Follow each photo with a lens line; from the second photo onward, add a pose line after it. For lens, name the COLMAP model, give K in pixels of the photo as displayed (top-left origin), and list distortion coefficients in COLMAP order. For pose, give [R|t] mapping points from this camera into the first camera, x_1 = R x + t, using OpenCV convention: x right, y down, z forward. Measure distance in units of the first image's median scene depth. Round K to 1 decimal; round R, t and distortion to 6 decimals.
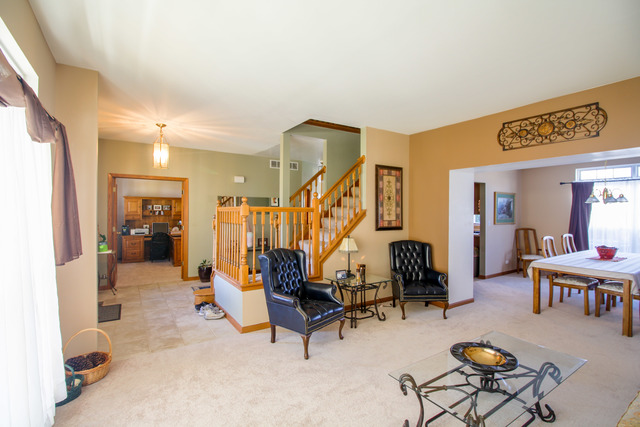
lens RADIAL K [[293.7, 0, 319.7], [0, 293.7, 214.0], [0, 0, 1]] dist [-0.000083, -0.000028]
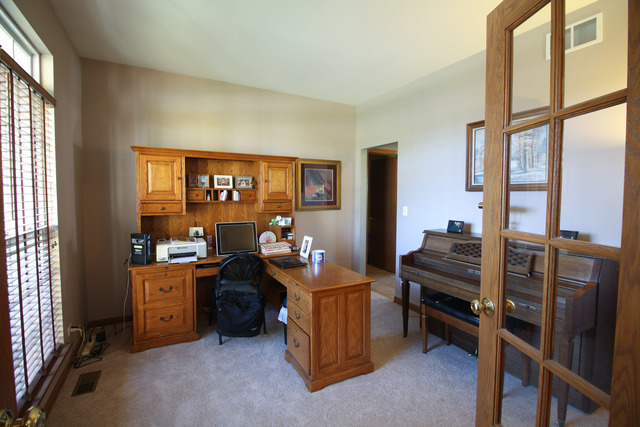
lens RADIAL K [[293.7, 0, 320.1], [0, 293.7, 210.5], [0, 0, 1]] dist [-0.000083, -0.000028]
pose [[0.999039, 0.001312, -0.043814, -0.425660], [0.000316, 0.999311, 0.037127, 0.001170], [0.043832, -0.037105, 0.998350, 0.649138]]
